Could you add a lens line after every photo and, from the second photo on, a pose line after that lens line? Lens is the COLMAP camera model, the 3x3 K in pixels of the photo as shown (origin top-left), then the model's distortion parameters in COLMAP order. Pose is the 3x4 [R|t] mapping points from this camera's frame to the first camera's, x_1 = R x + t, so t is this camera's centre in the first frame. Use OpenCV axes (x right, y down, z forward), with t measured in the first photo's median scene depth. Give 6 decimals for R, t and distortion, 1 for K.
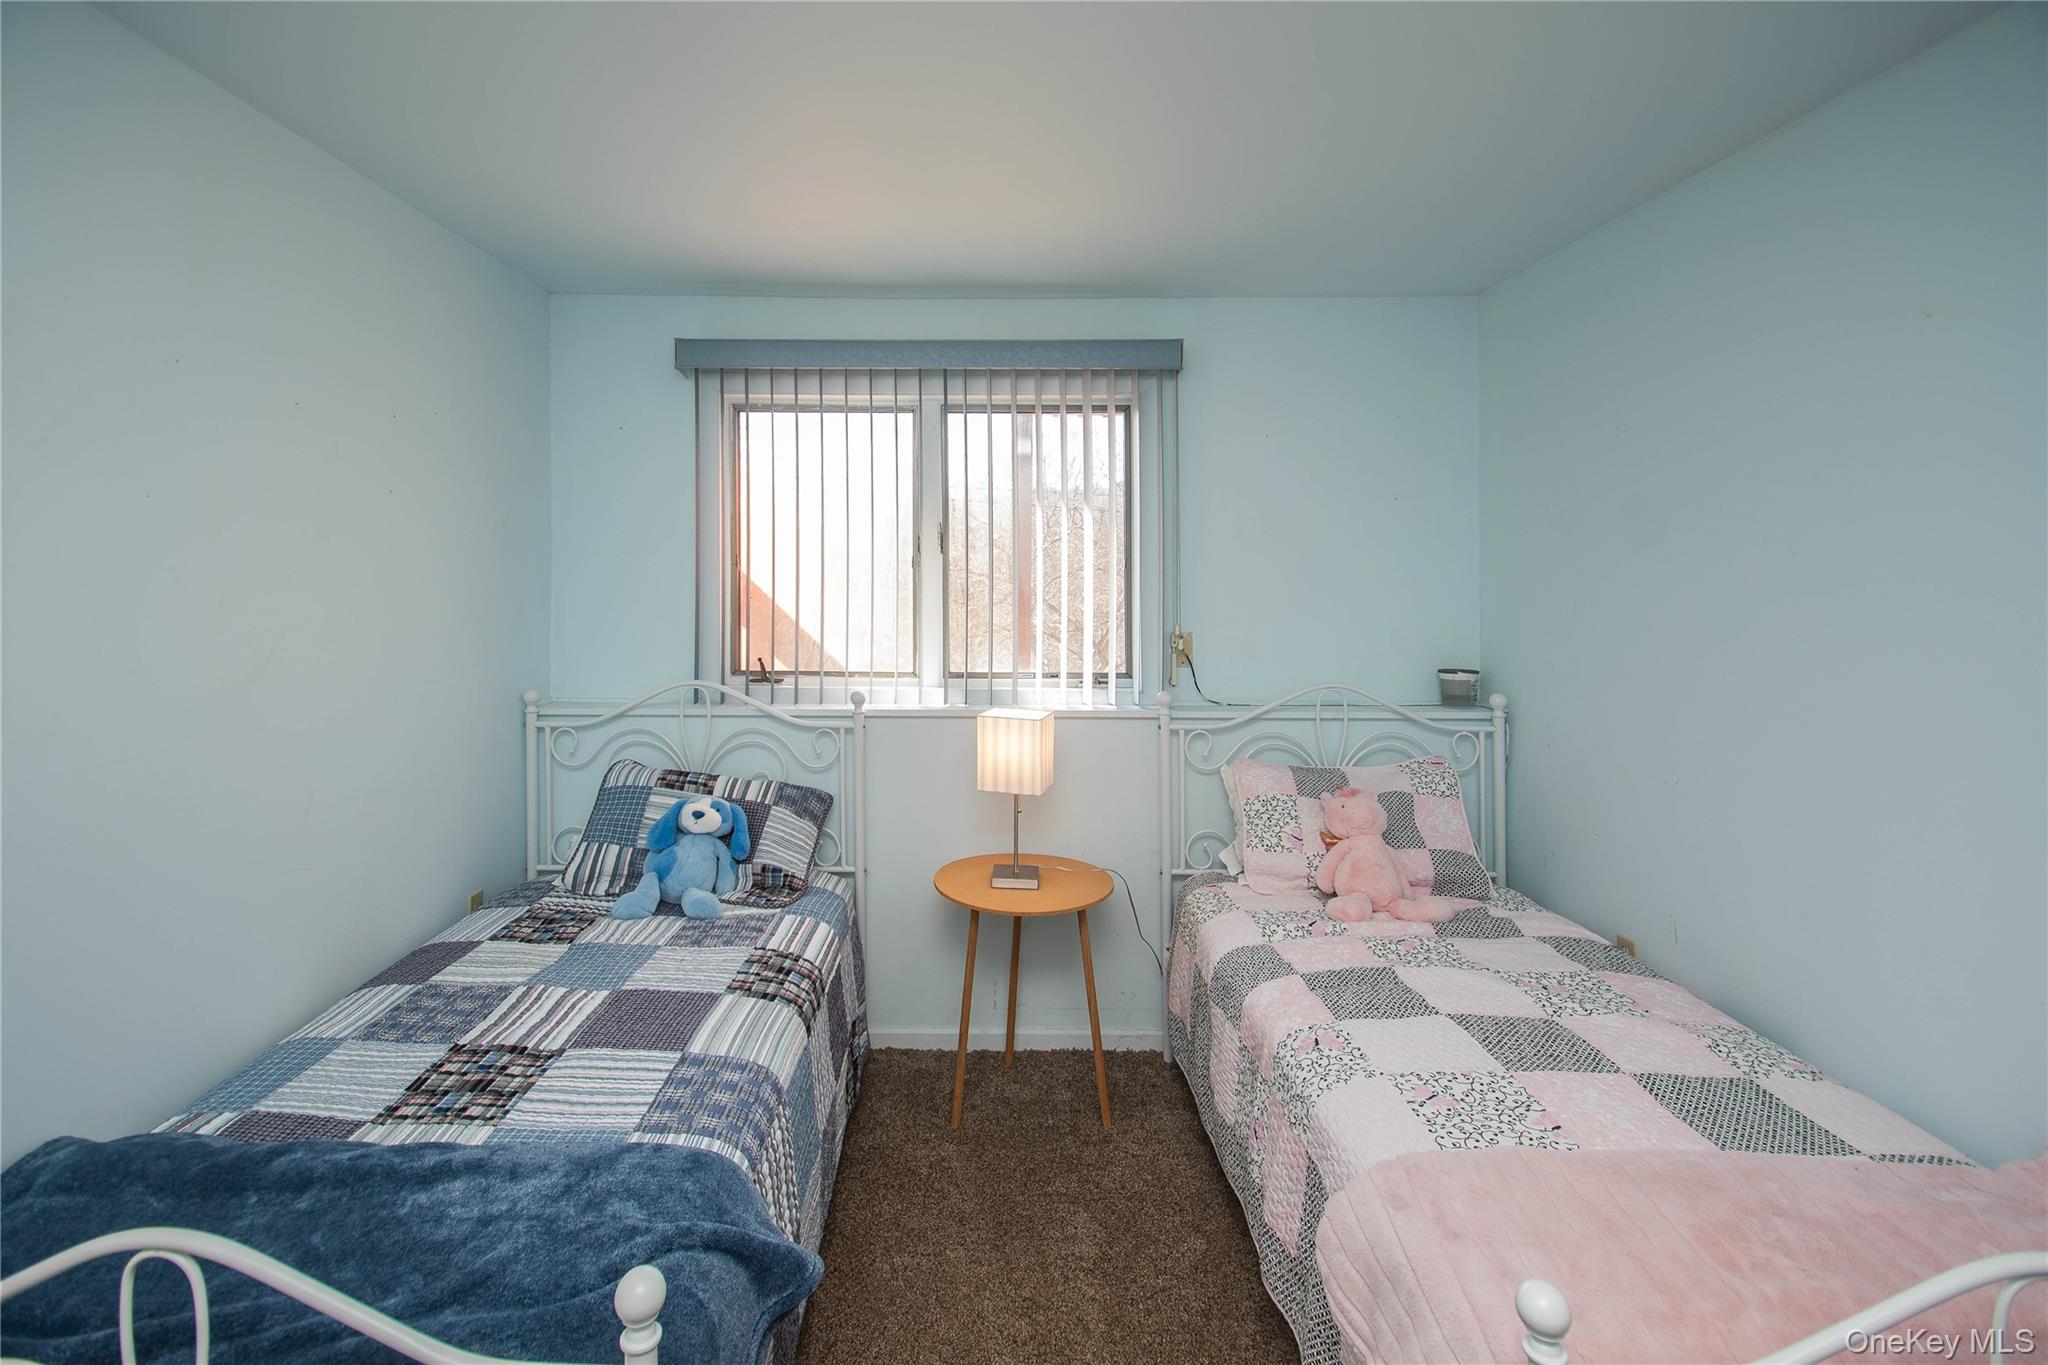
lens RADIAL K [[998.7, 0, 1022.9], [0, 998.7, 632.5], [0, 0, 1]] dist [0.001861, -0.012969]
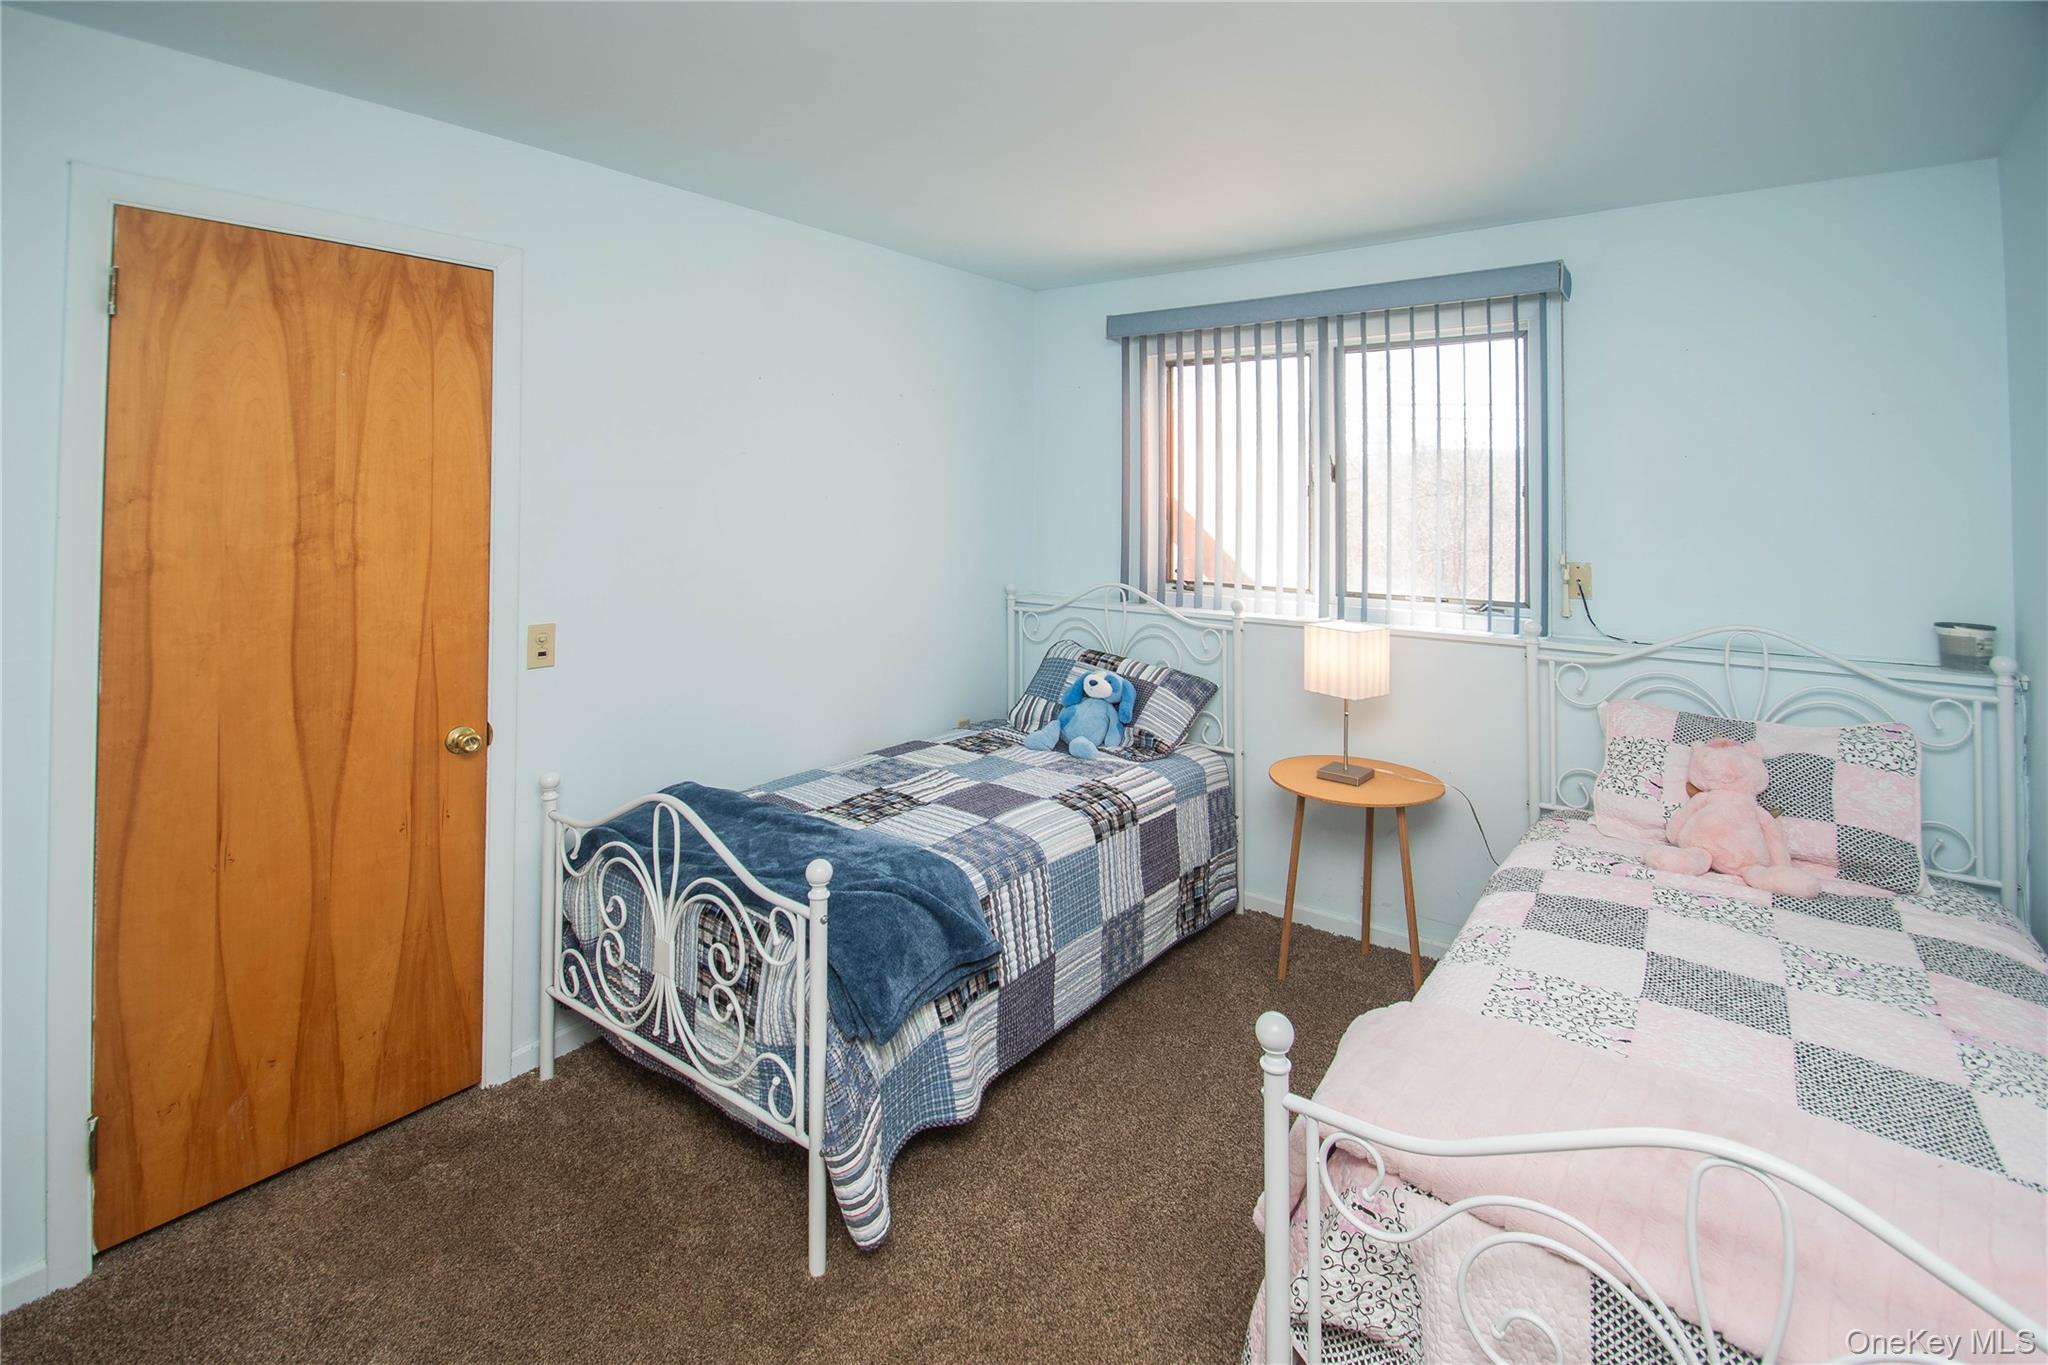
lens RADIAL K [[990.8, 0, 1019.9], [0, 990.8, 584.3], [0, 0, 1]] dist [-0.036282, 0.000158]
pose [[0.797269, 0.052637, -0.601325, 0.335952], [-0.043653, 0.998610, 0.029535, 0.018298], [0.602044, 0.002703, 0.798458, -0.082781]]
